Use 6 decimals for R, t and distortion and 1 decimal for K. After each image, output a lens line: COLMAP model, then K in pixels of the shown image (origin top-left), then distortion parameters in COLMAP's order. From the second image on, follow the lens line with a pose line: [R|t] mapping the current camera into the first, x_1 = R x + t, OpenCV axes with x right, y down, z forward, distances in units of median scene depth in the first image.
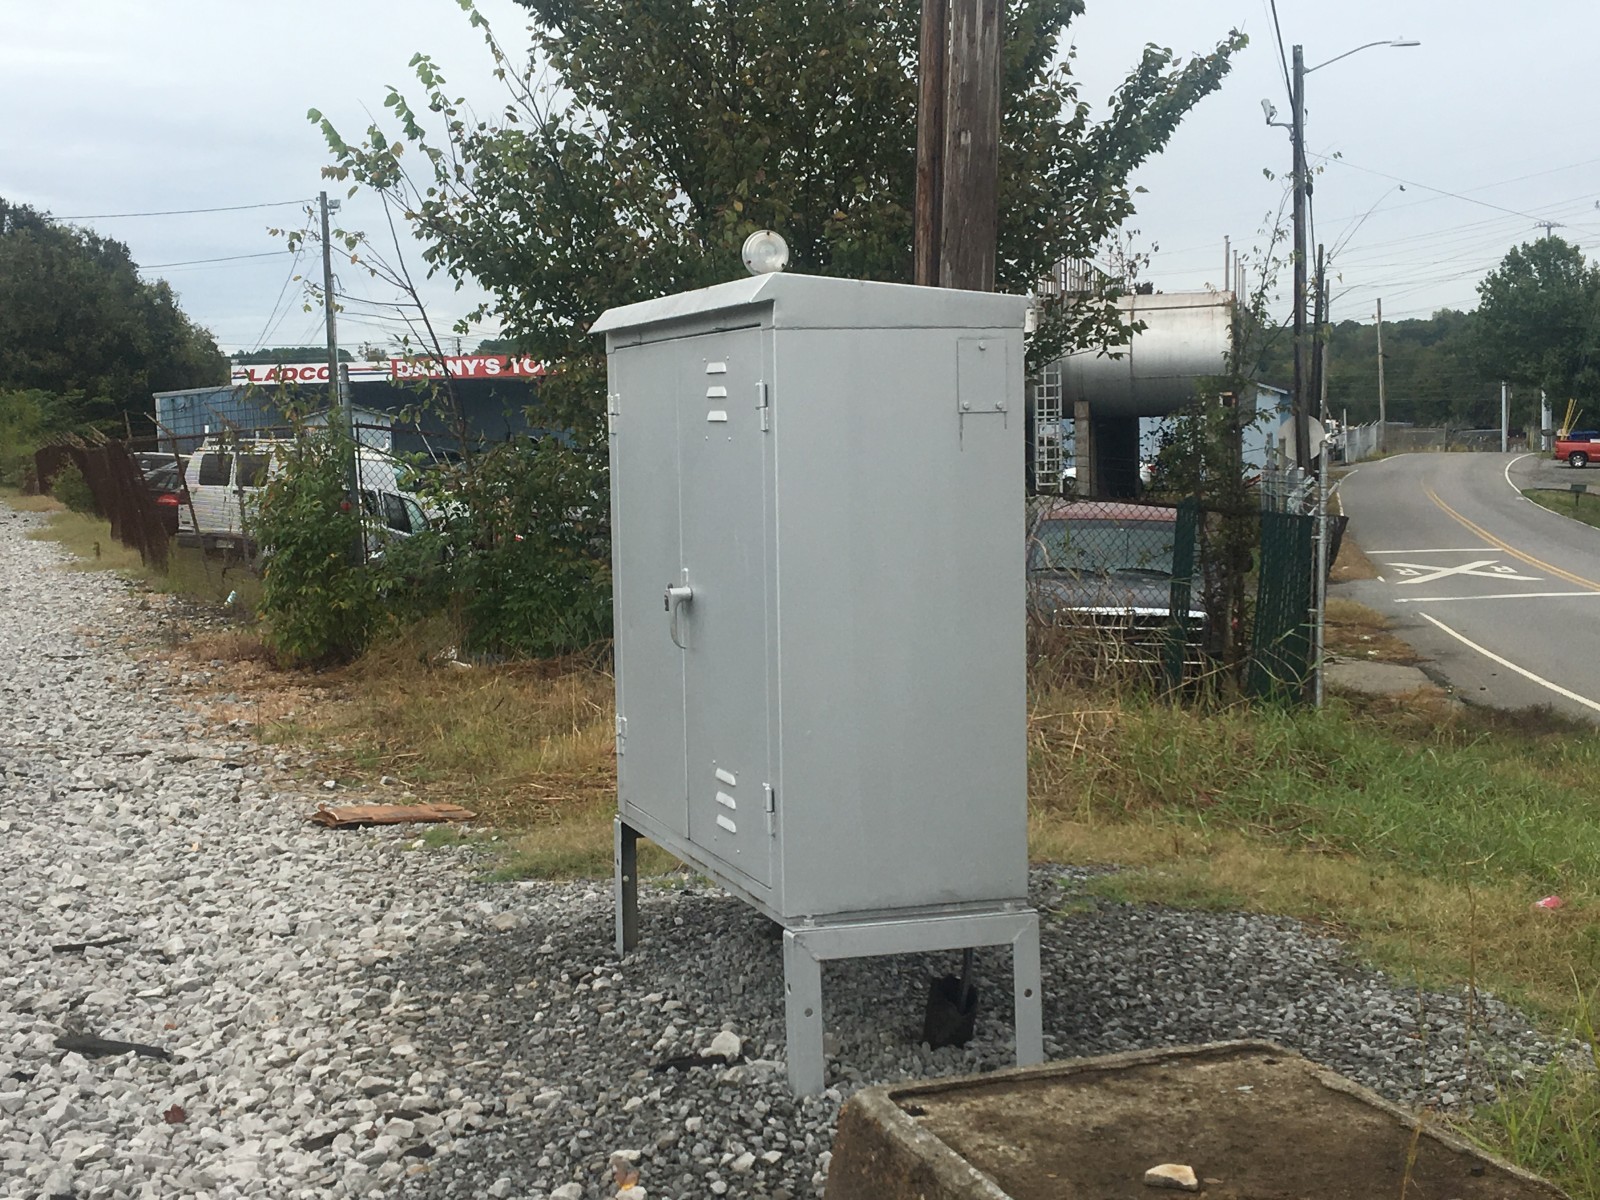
lens RADIAL K [[2225.0, 0, 798.1], [0, 2225.0, 614.4], [0, 0, 1]] dist [0.087549, 0.000000]
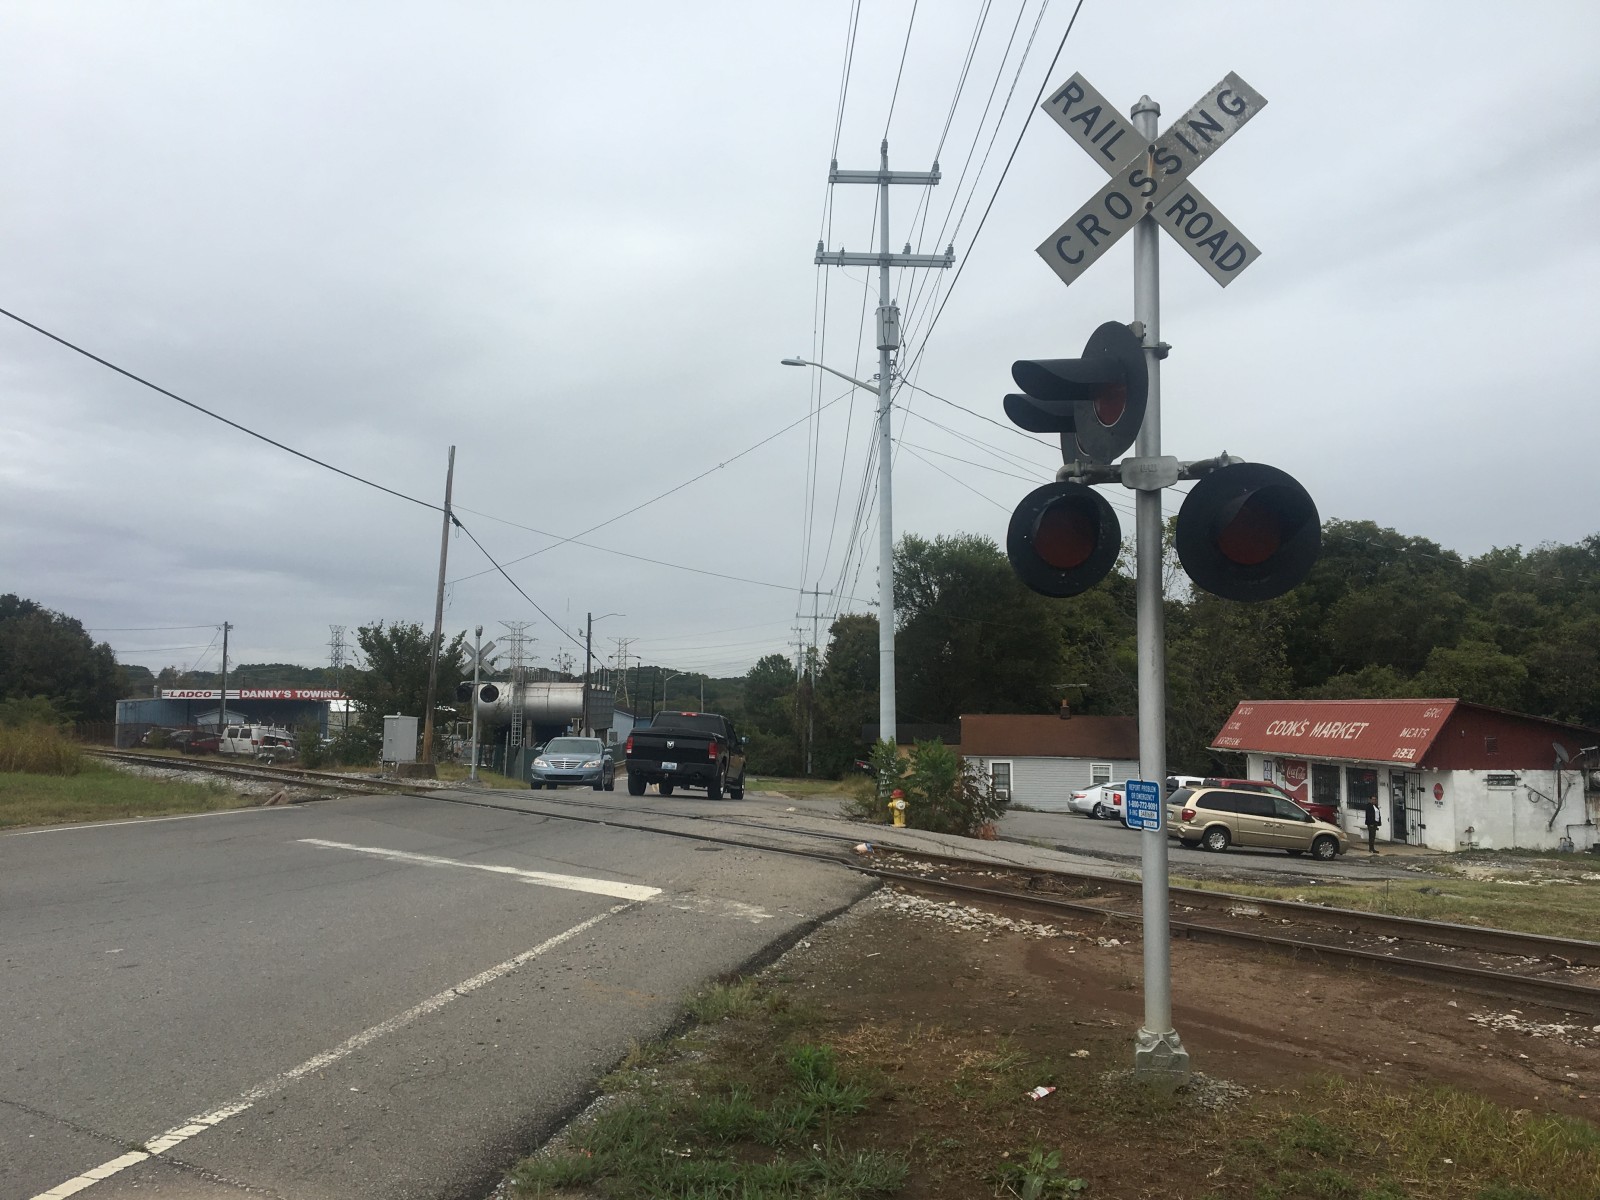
lens RADIAL K [[1327.0, 0, 775.3], [0, 1327.0, 589.2], [0, 0, 1]] dist [0.067088, -0.106628]
pose [[0.969726, 0.059048, 0.236951, 0.062883], [-0.013343, 0.981688, -0.190029, 0.159540], [-0.243832, 0.181115, 0.952756, -1.947667]]
